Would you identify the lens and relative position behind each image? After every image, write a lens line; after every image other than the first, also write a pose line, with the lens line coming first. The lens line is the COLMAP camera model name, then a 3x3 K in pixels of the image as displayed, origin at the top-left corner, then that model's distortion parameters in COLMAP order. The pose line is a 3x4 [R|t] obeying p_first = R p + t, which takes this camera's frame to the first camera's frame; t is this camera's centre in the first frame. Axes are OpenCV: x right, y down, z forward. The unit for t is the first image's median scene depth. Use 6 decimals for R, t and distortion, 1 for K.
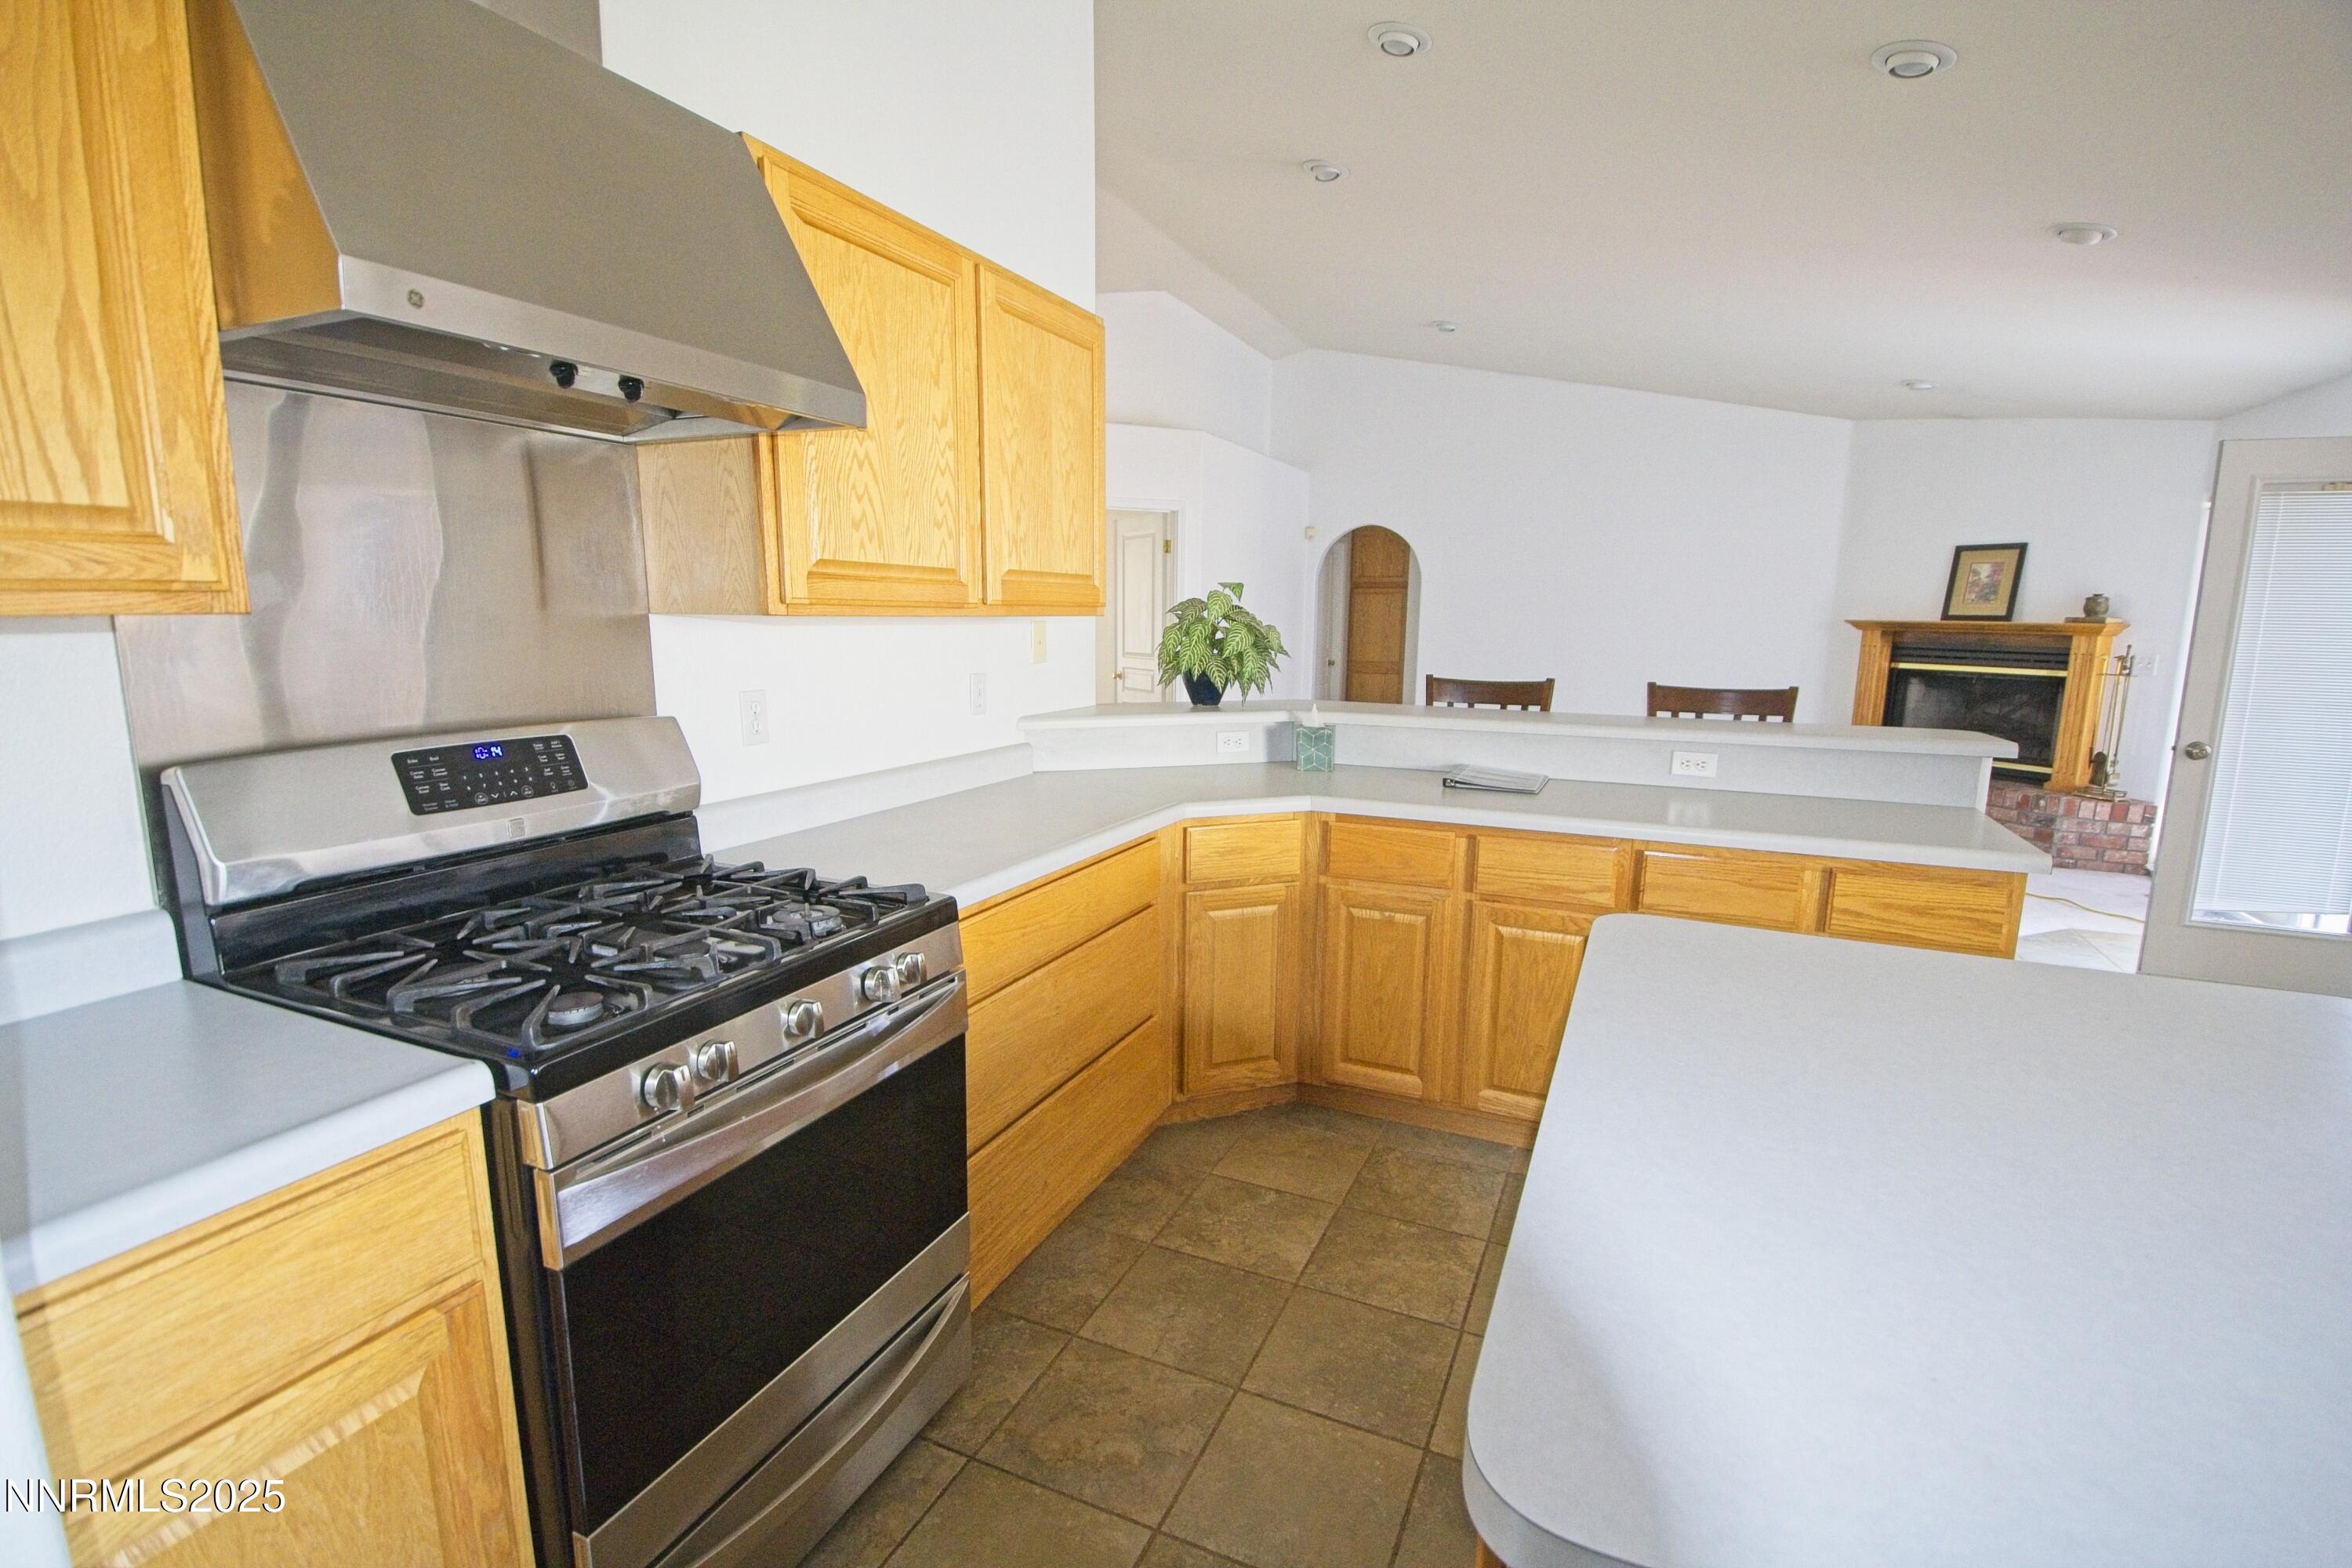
lens RADIAL K [[1068.0, 0, 1167.8], [0, 1068.0, 797.3], [0, 0, 1]] dist [0.000936, -0.009895]
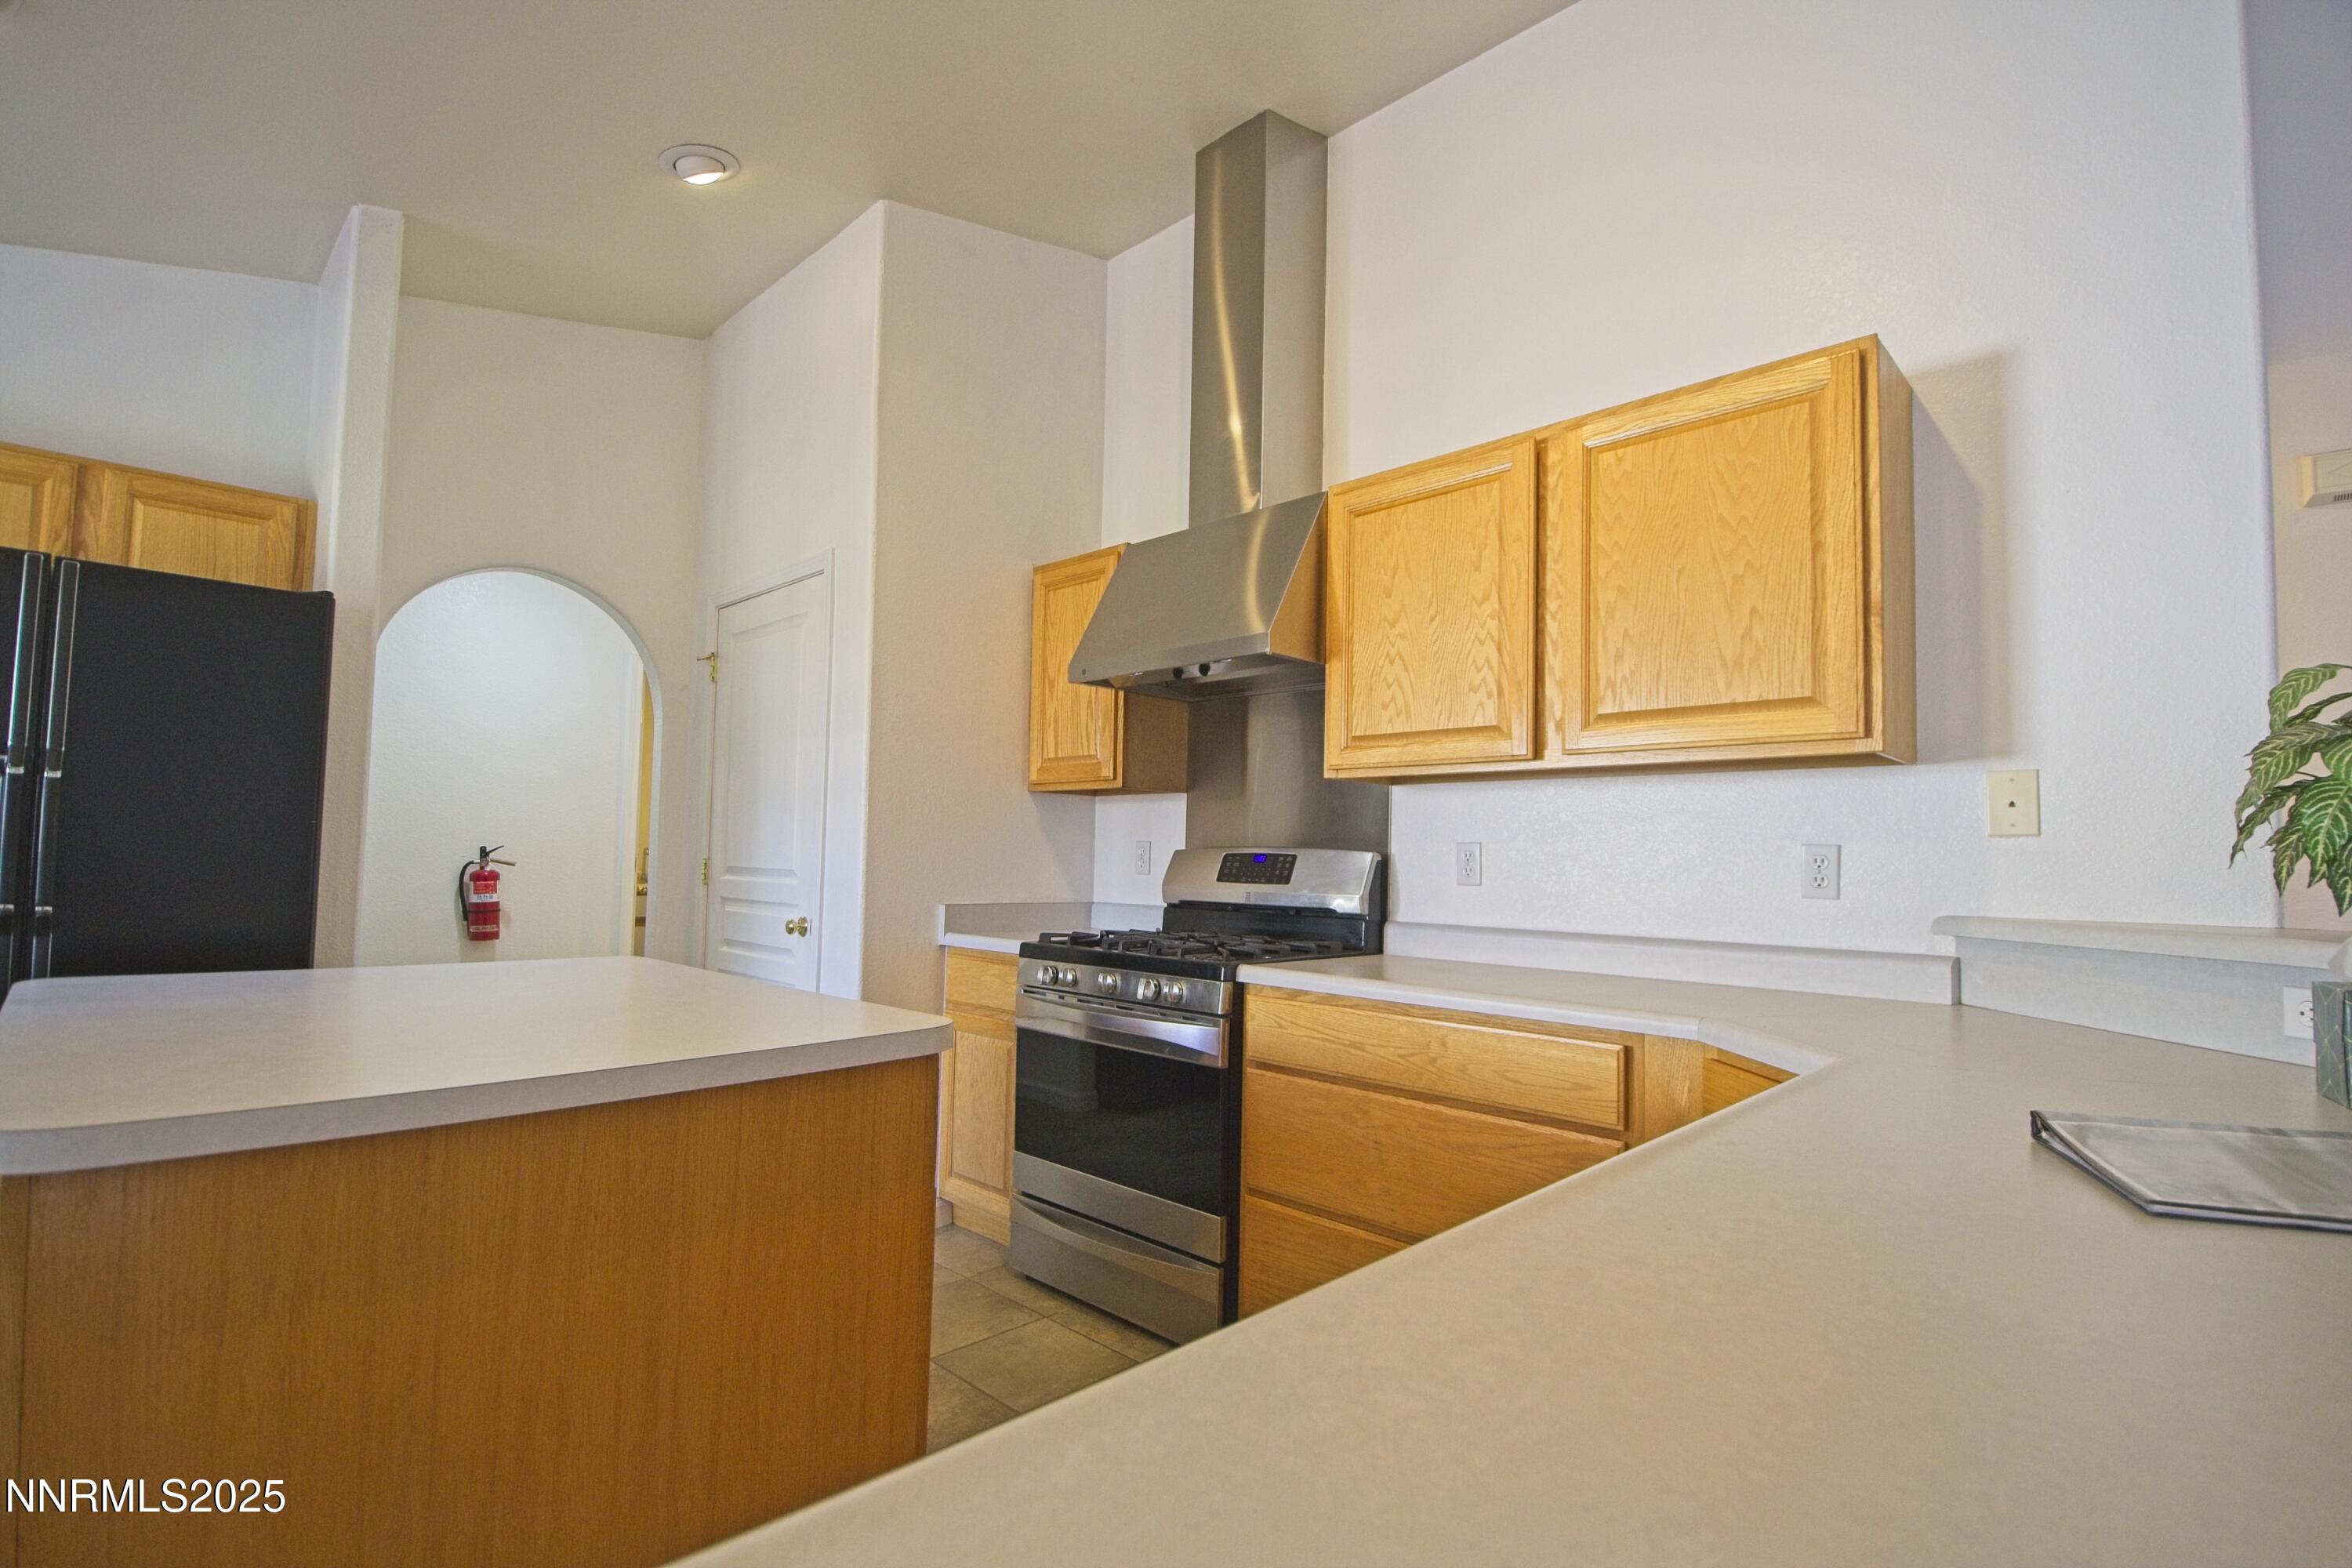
lens RADIAL K [[1068.0, 0, 1140.7], [0, 1068.0, 795.7], [0, 0, 1]] dist [0.000936, -0.009895]
pose [[-0.363681, -0.073025, -0.928657, 0.996310], [-0.188420, 0.982083, -0.003437, -0.084376], [0.912269, 0.173727, -0.370924, 1.194778]]
